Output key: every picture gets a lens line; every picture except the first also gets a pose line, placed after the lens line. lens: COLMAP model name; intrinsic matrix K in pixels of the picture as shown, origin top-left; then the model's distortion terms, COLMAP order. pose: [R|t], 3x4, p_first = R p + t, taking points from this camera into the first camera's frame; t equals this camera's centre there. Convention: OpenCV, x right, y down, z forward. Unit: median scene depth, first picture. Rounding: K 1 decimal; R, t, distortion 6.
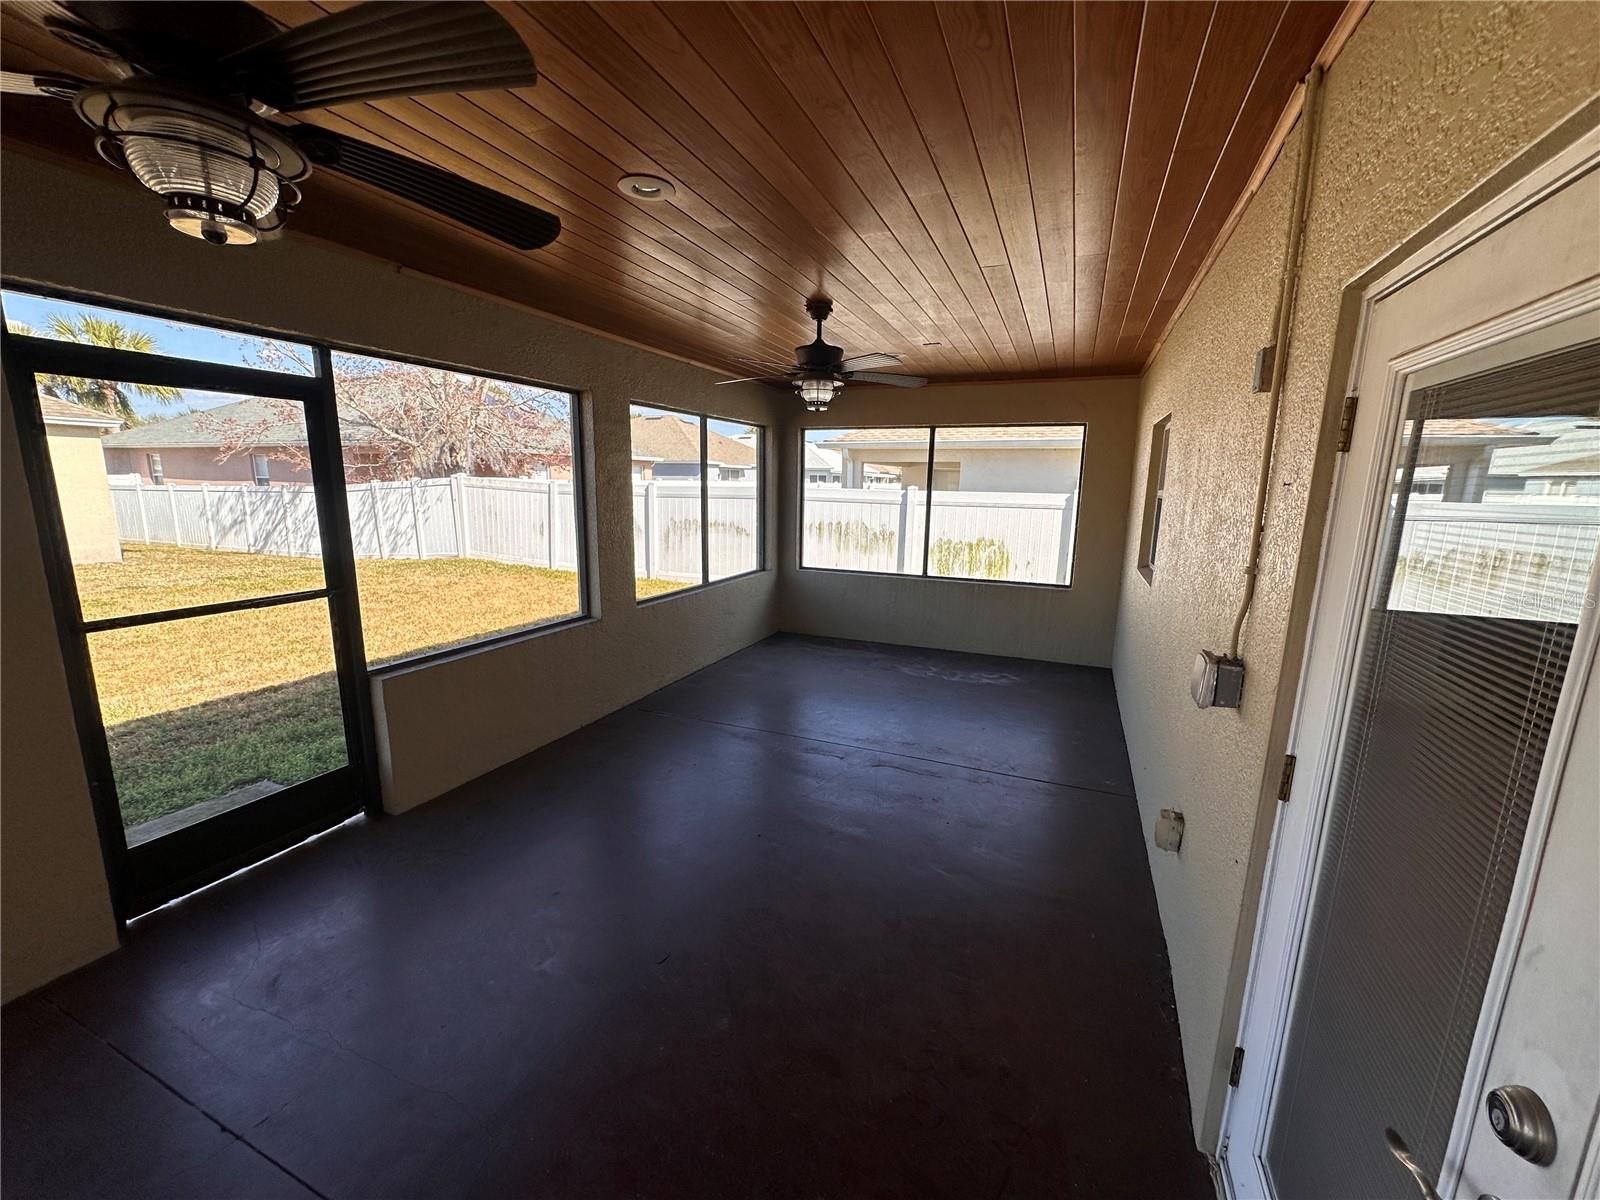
lens RADIAL K [[635.6, 0, 798.9], [0, 635.6, 601.4], [0, 0, 1]] dist [-0.001274, 0.000127]
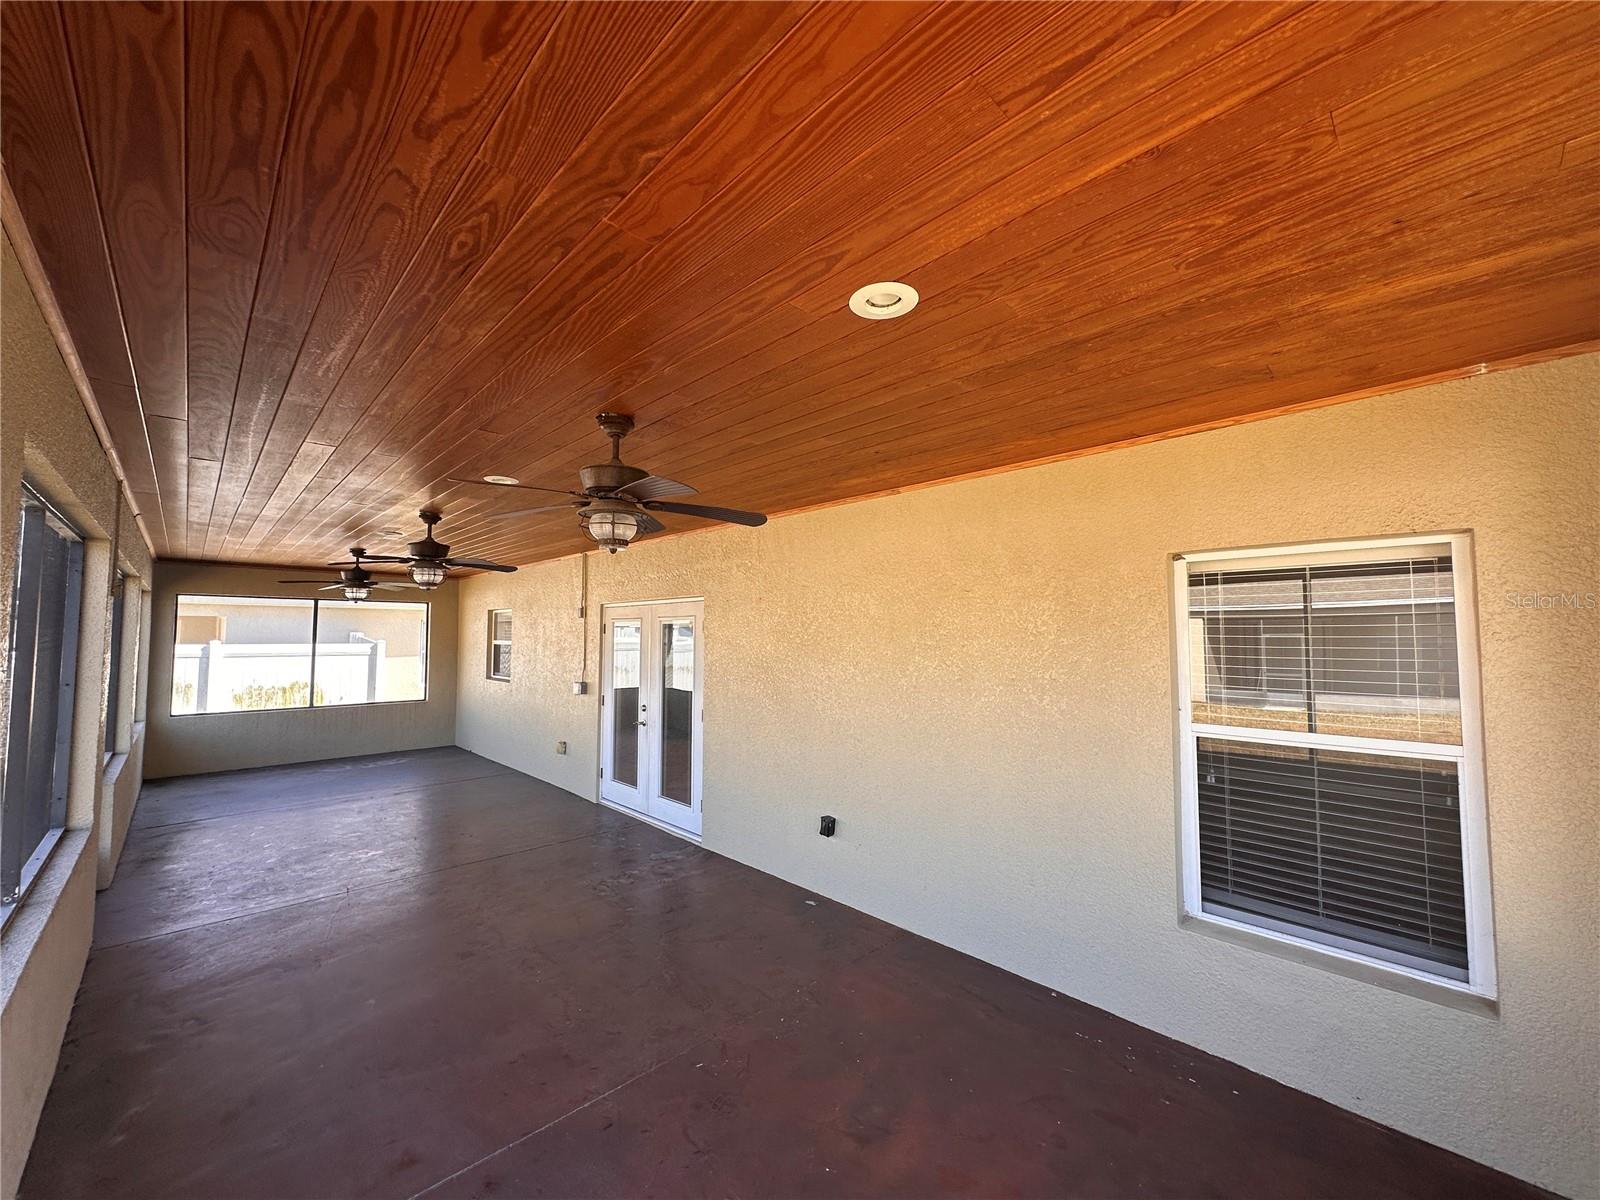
lens RADIAL K [[635.6, 0, 798.9], [0, 635.6, 601.4], [0, 0, 1]] dist [-0.001274, 0.000127]
pose [[0.388830, 0.036089, 0.920602, -0.713027], [0.173181, 0.978557, -0.111507, 0.077052], [-0.904886, 0.202788, 0.374242, -0.524565]]
